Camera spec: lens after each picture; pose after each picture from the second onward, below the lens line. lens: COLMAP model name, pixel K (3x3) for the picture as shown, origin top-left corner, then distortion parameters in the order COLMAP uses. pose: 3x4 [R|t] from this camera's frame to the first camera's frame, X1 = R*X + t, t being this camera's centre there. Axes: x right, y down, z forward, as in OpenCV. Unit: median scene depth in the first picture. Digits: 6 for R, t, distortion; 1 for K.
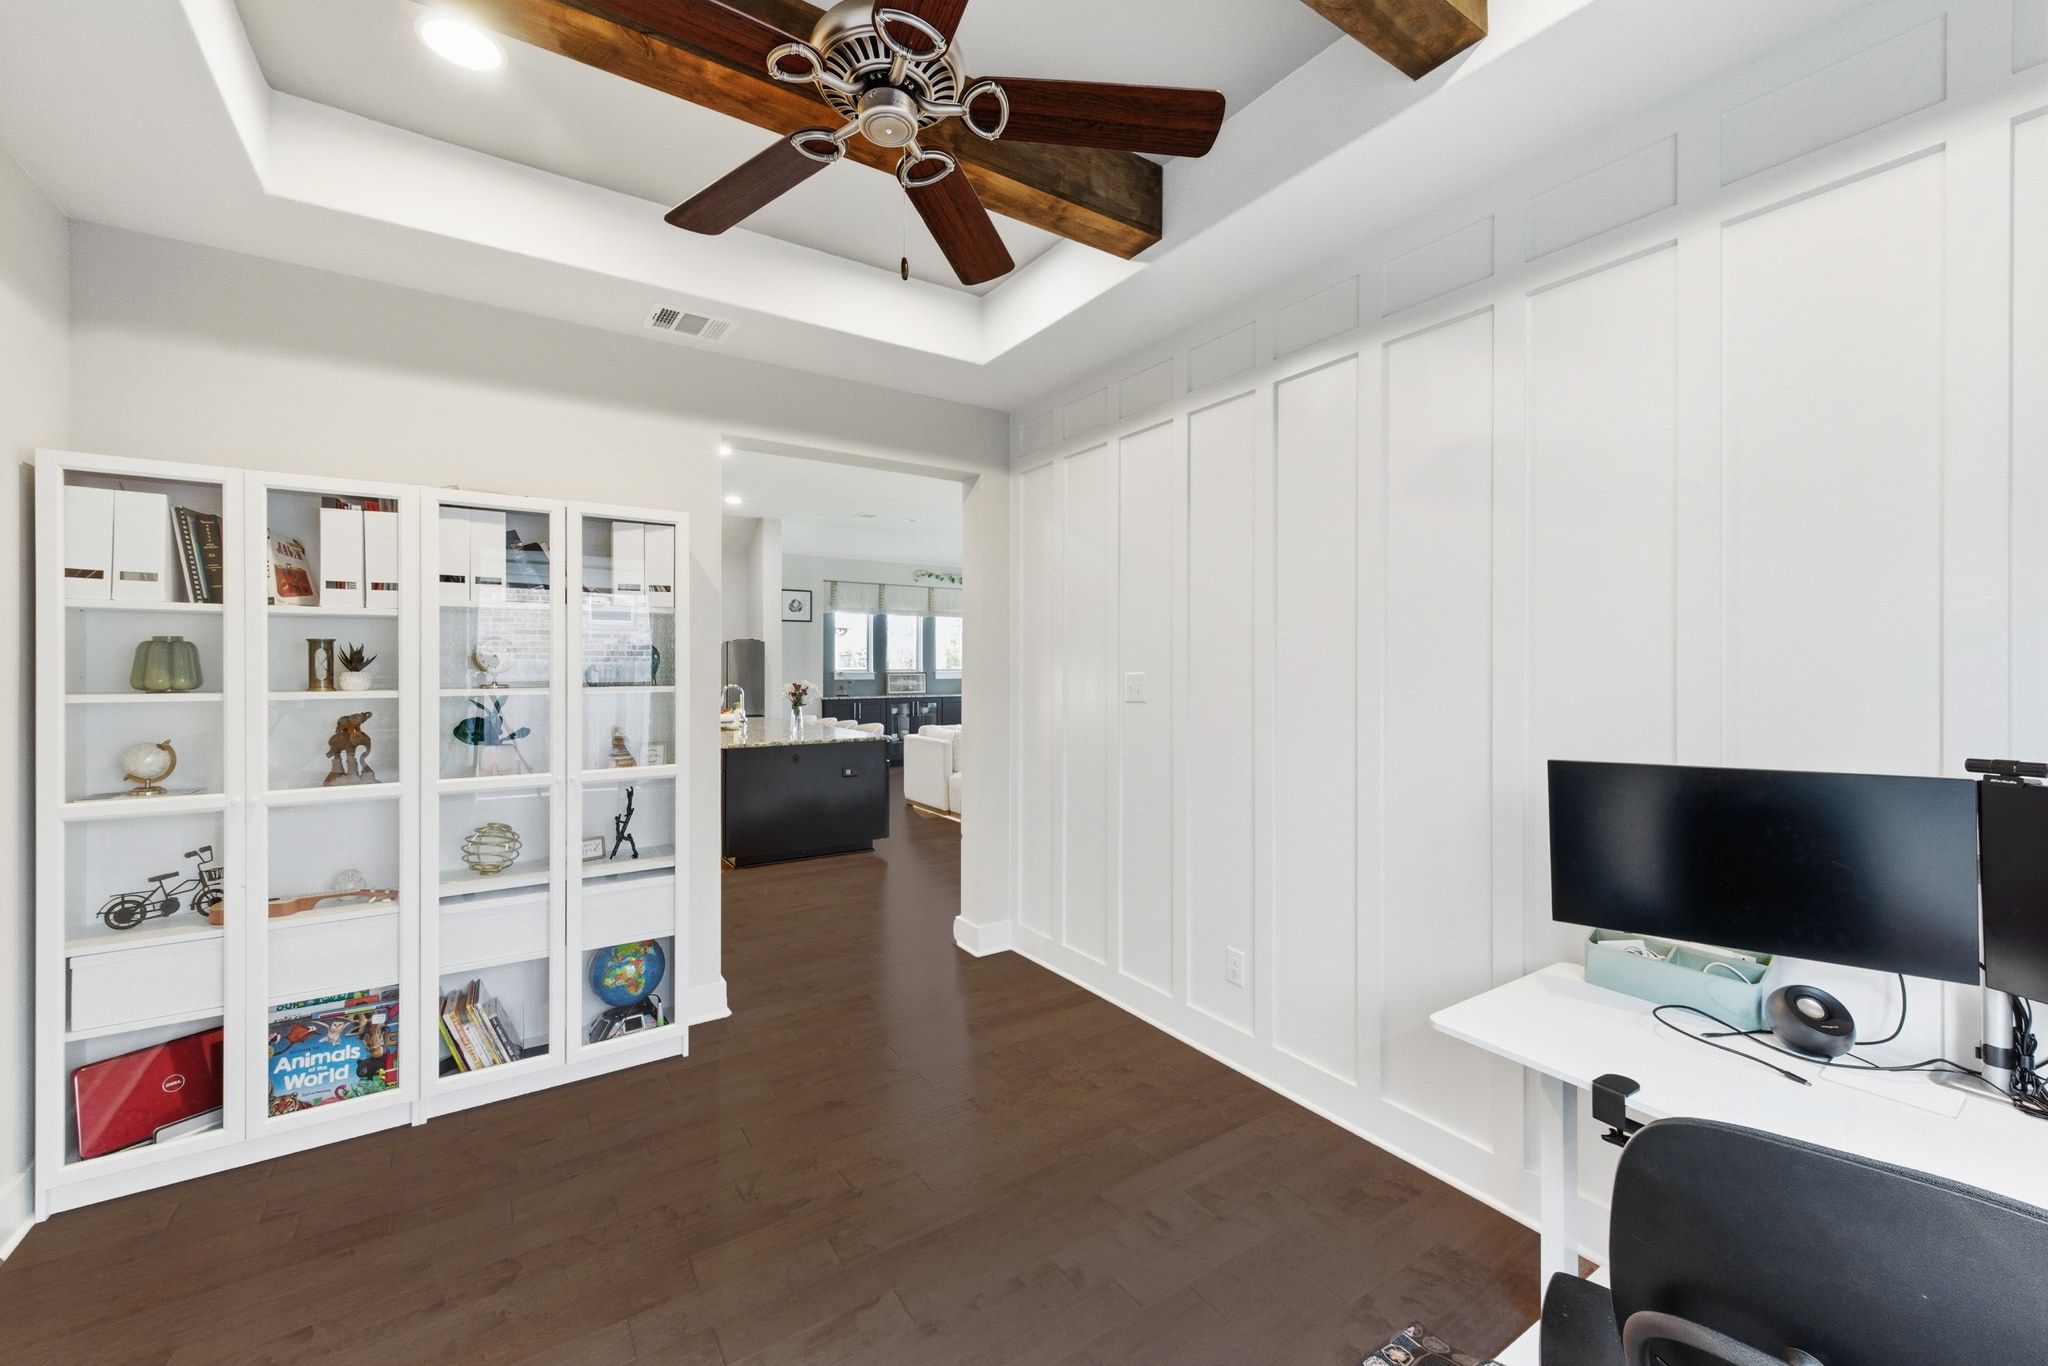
lens RADIAL K [[820.8, 0, 1032.5], [0, 820.8, 675.2], [0, 0, 1]] dist [-0.003377, 0.000437]
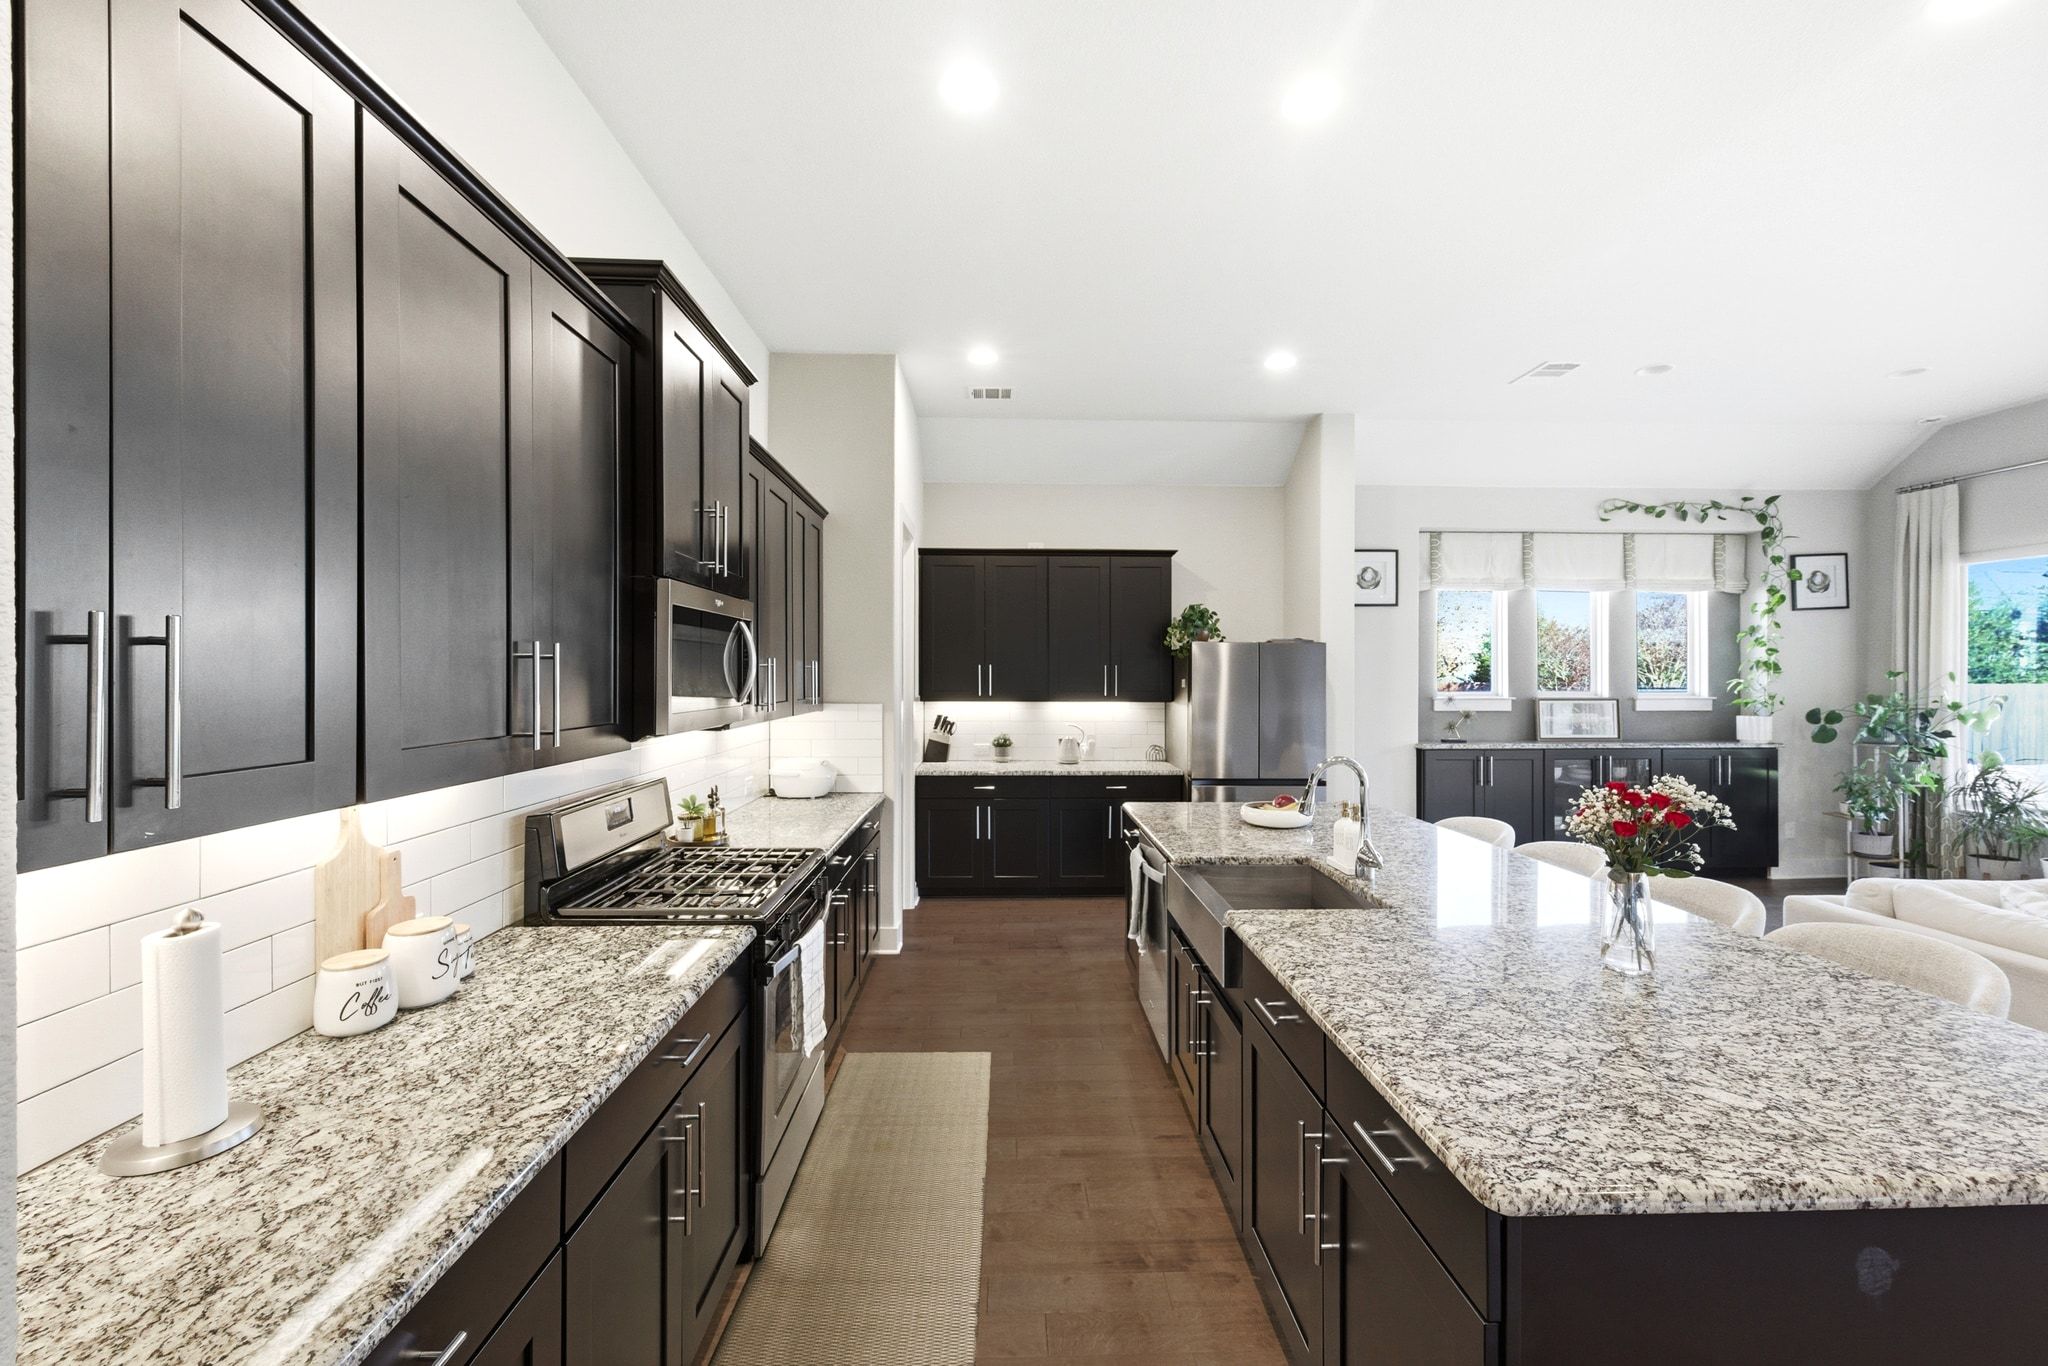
lens RADIAL K [[820.8, 0, 1028.4], [0, 820.8, 675.2], [0, 0, 1]] dist [-0.003377, 0.000437]
pose [[0.846921, 0.003356, -0.531709, -0.178705], [-0.006513, 0.999971, -0.004063, -0.014483], [0.531679, 0.006904, 0.846918, 0.386550]]
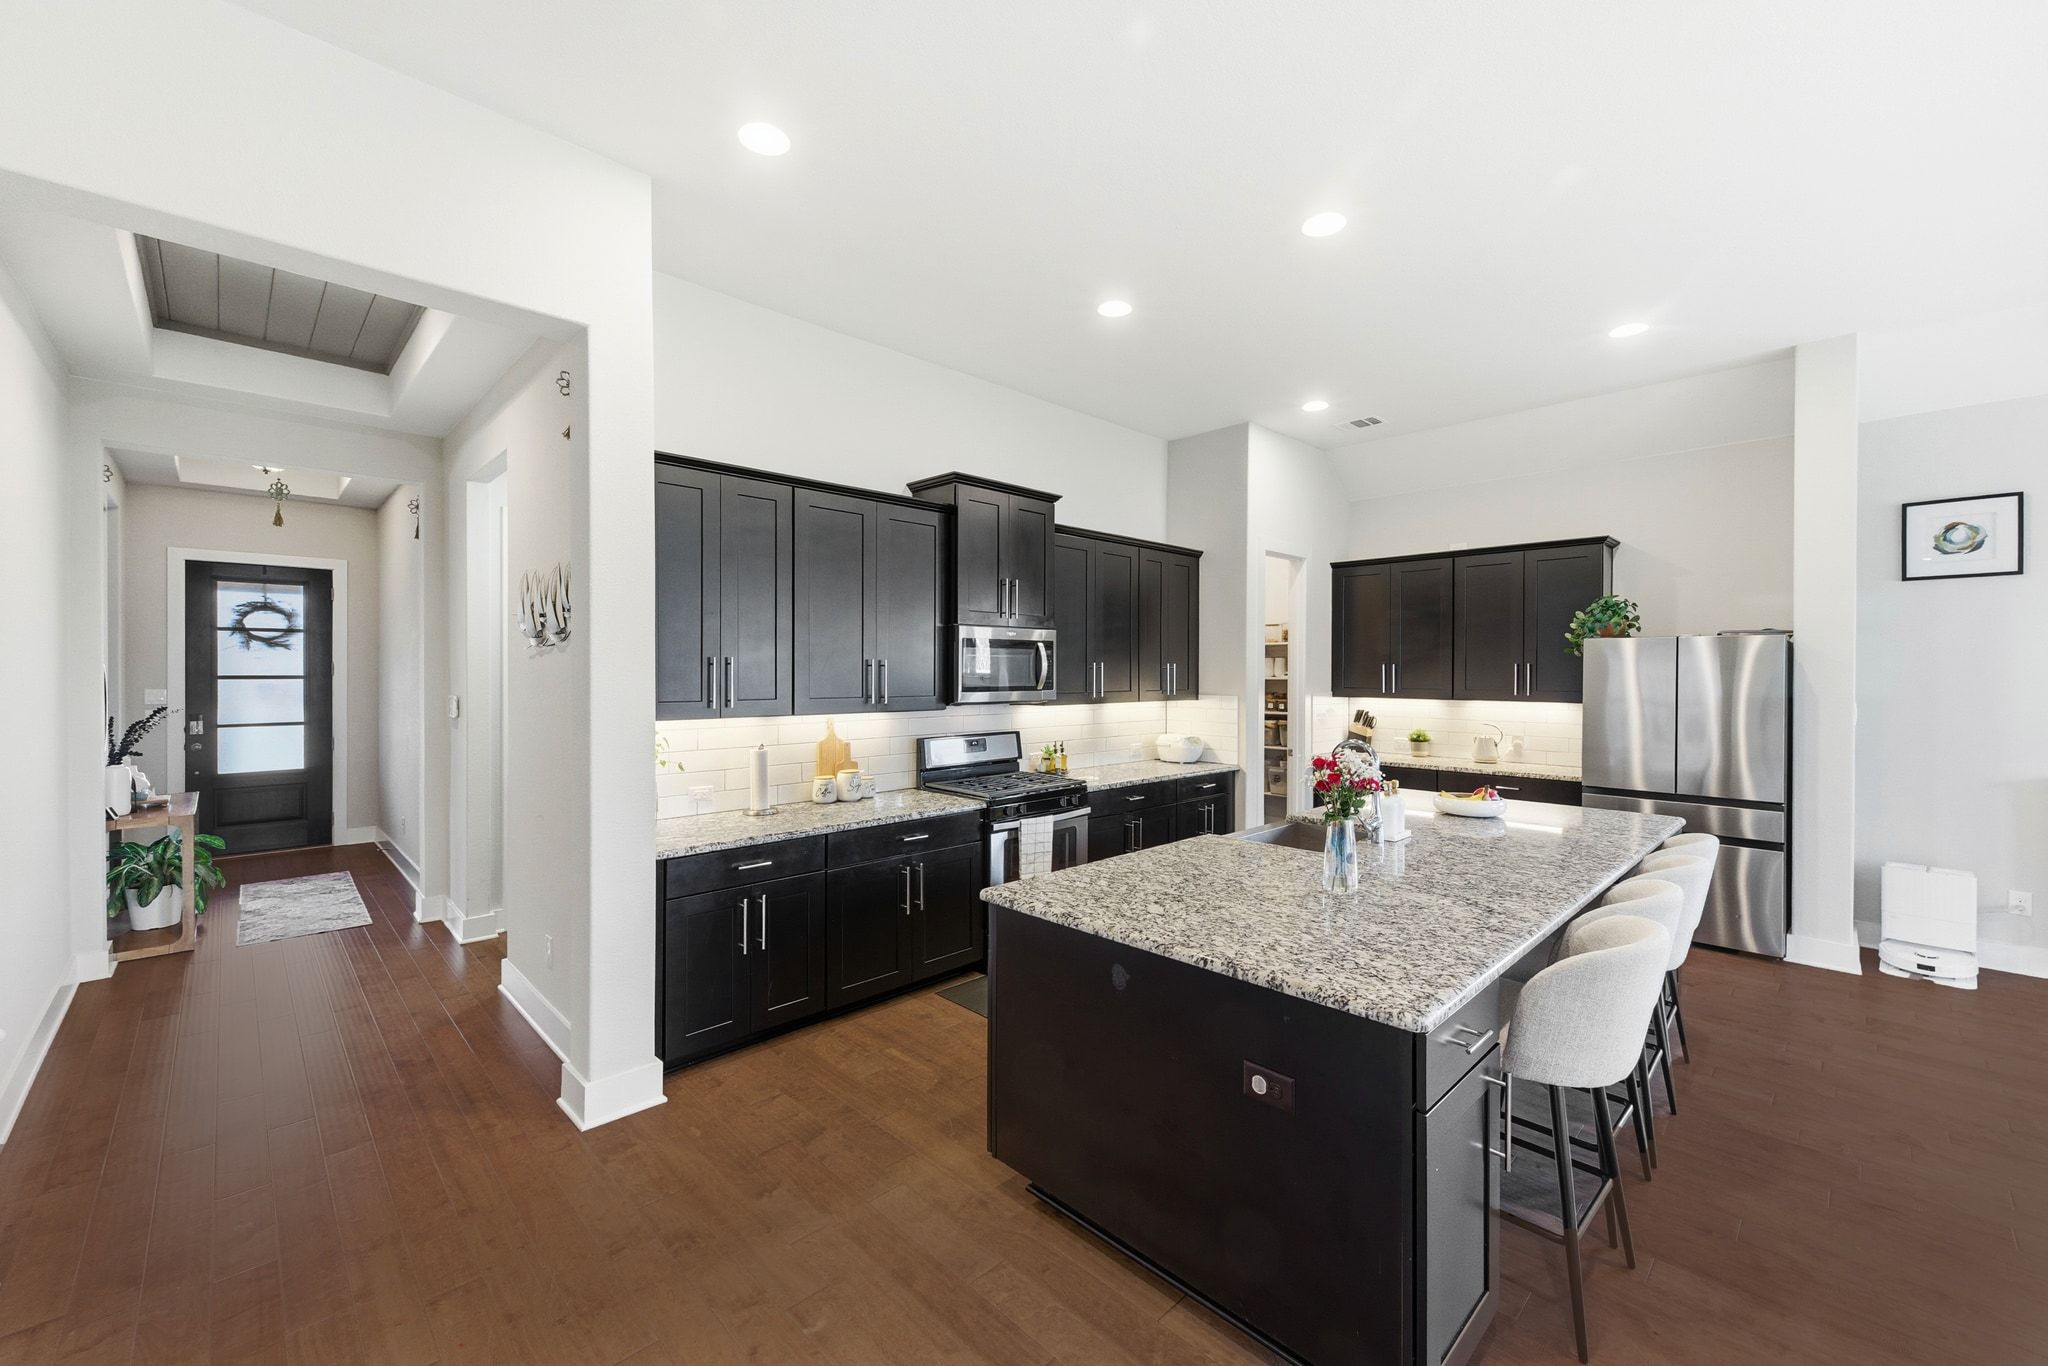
lens RADIAL K [[820.8, 0, 1017.3], [0, 820.8, 677.4], [0, 0, 1]] dist [-0.003377, 0.000437]
pose [[0.170828, 0.007993, -0.985268, 0.023477], [-0.007806, 0.999947, 0.006759, -0.015908], [0.985270, 0.006536, 0.170881, 0.459778]]
